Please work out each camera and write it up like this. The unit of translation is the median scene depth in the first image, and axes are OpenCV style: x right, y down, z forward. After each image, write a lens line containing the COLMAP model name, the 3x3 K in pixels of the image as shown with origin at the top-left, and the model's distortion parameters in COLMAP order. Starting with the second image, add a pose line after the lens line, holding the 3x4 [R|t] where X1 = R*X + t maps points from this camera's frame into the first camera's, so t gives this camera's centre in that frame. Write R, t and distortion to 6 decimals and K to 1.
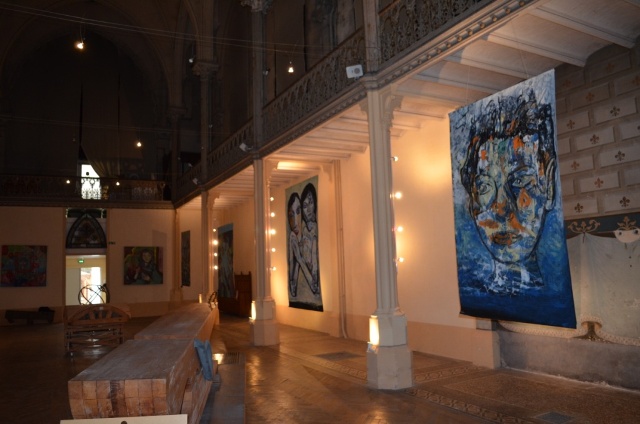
lens RADIAL K [[499.9, 0, 320.0], [0, 499.9, 212.0], [0, 0, 1]] dist [-0.074056, 0.000839]
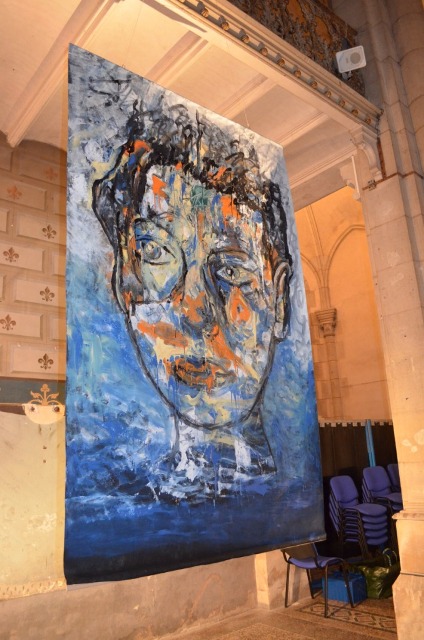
lens RADIAL K [[499.9, 0, 211.5], [0, 499.9, 328.0], [0, 0, 1]] dist [-0.074056, 0.000839]
pose [[-0.213485, 0.289169, 0.933170, -0.072528], [-0.046370, 0.951114, -0.305338, 0.154184], [-0.975845, -0.108456, -0.189640, 1.079807]]
